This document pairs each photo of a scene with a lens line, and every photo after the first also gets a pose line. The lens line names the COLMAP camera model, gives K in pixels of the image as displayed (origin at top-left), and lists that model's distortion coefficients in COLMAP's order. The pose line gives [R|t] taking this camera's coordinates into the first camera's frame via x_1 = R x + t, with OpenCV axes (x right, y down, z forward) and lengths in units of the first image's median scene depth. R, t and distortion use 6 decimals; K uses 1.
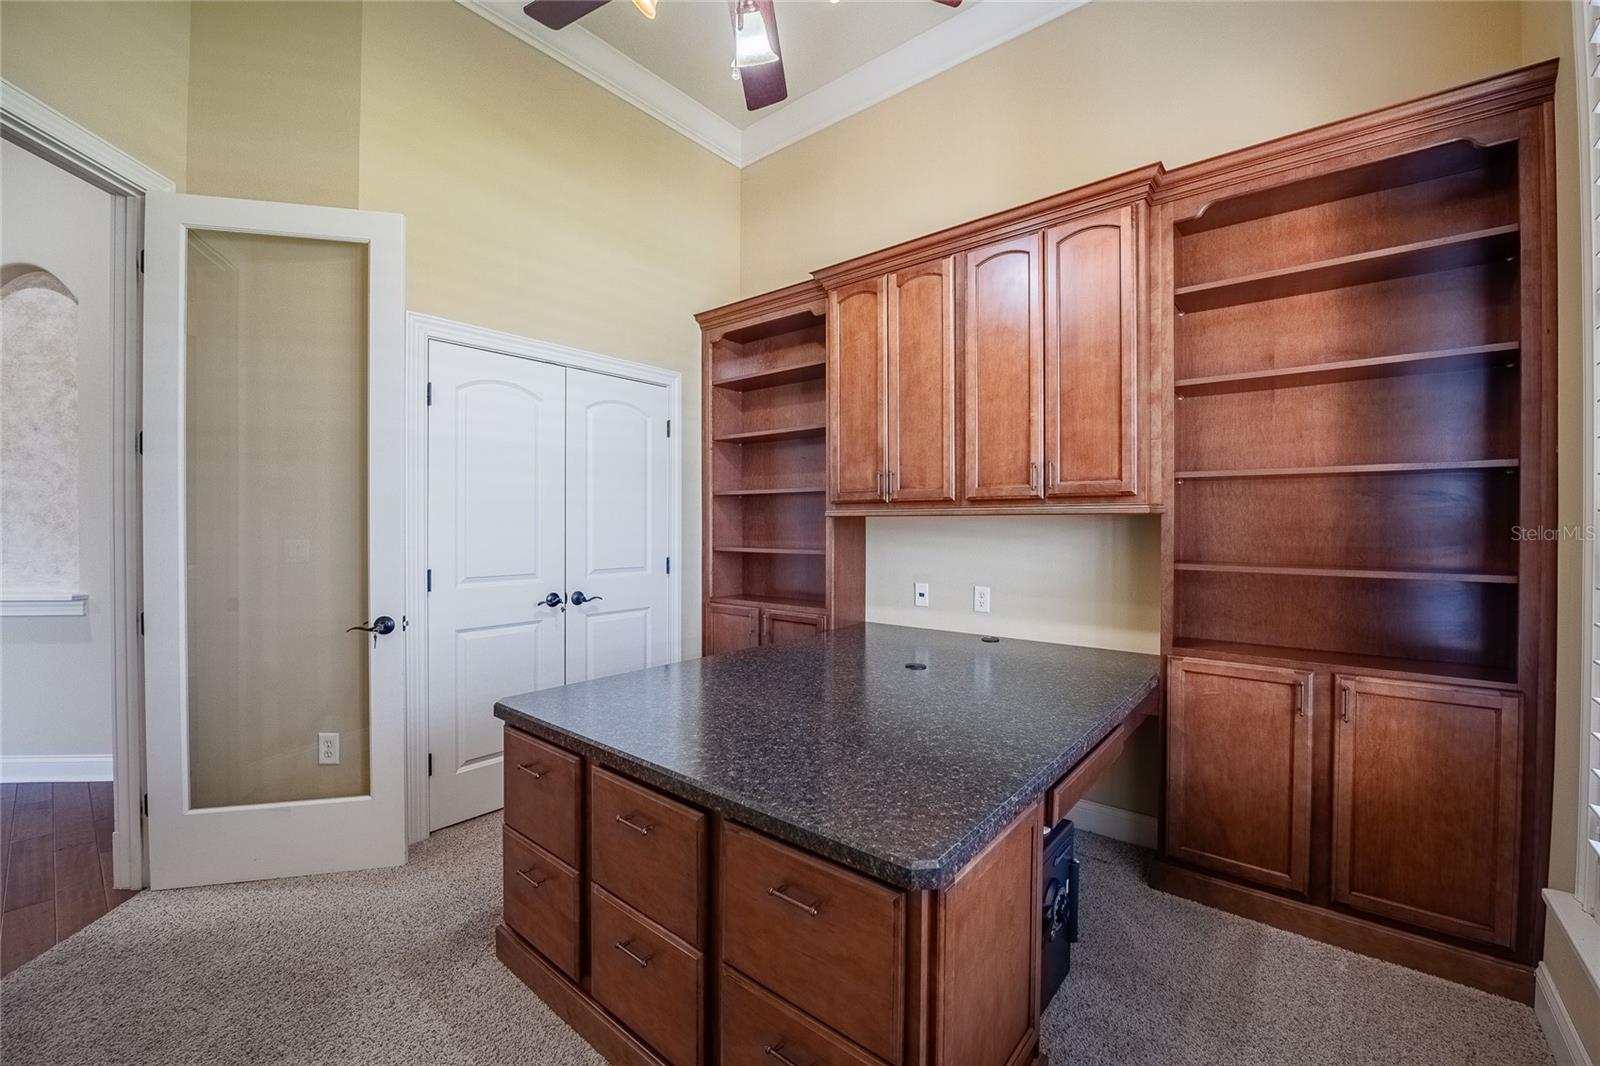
lens RADIAL K [[643.7, 0, 796.5], [0, 643.7, 523.8], [0, 0, 1]] dist [-0.015226, -0.000302]
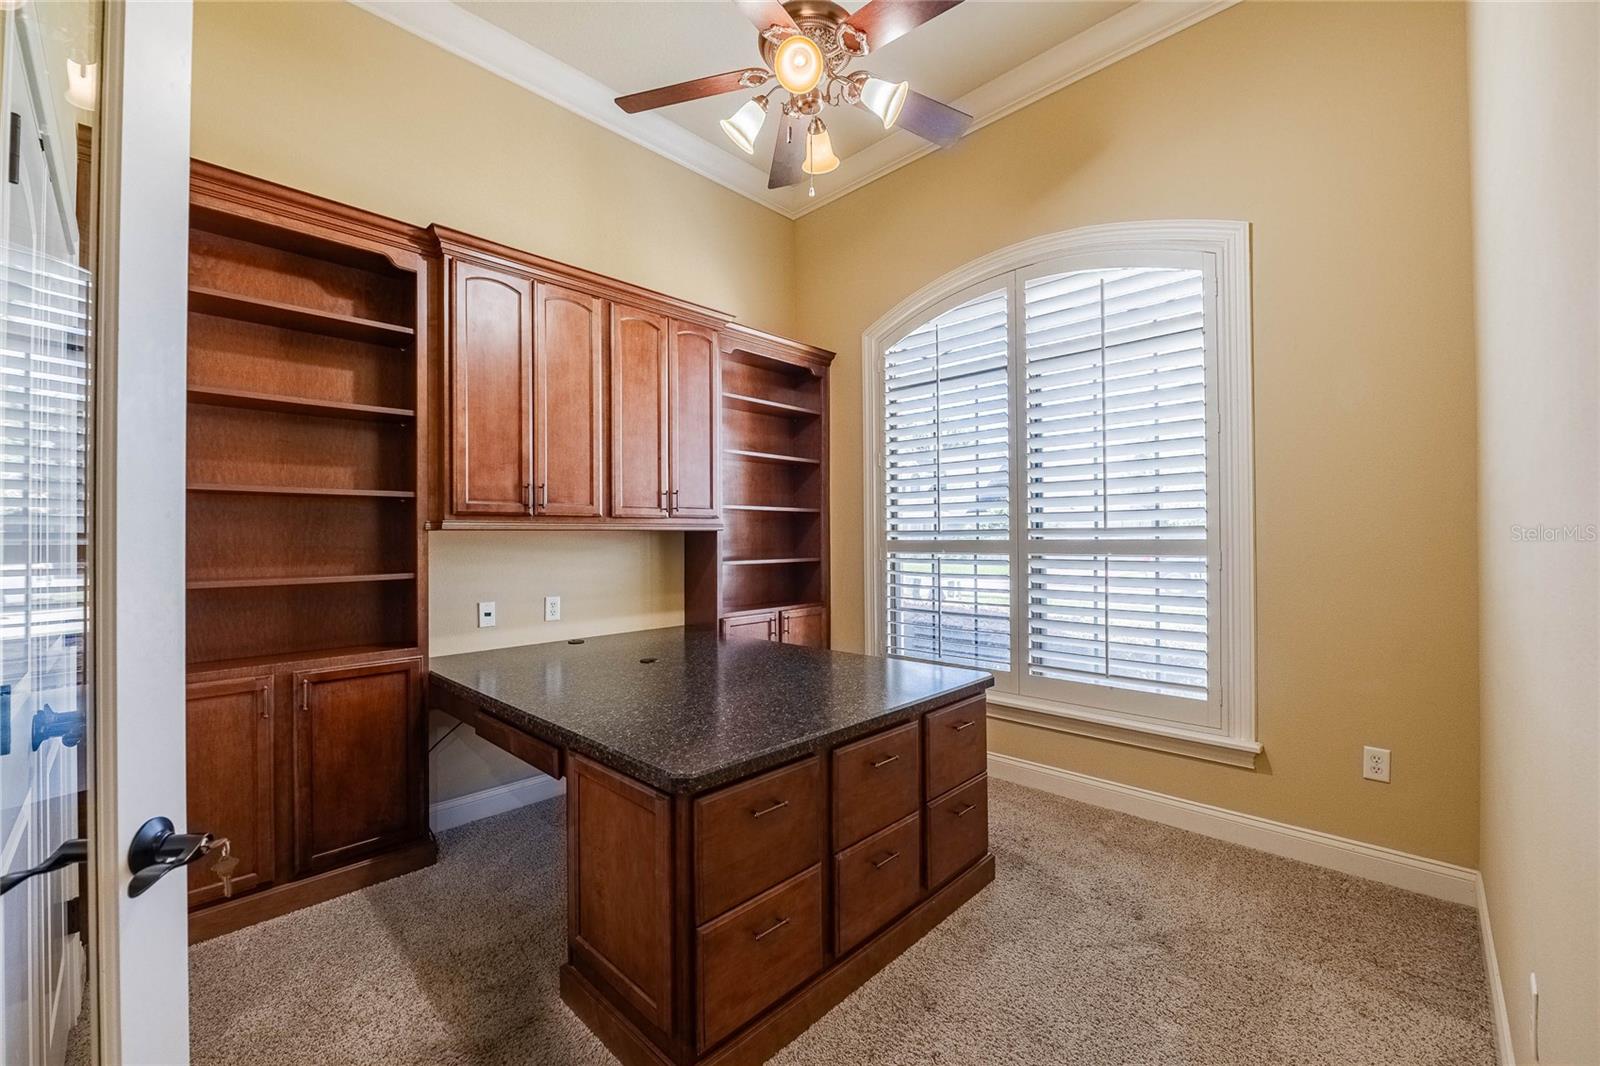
lens RADIAL K [[643.7, 0, 801.9], [0, 643.7, 532.7], [0, 0, 1]] dist [-0.015226, -0.000302]
pose [[0.065810, 0.006234, 0.997813, -0.803435], [0.010107, 0.999925, -0.006913, 0.002590], [-0.997781, 0.010540, 0.065742, 0.546874]]
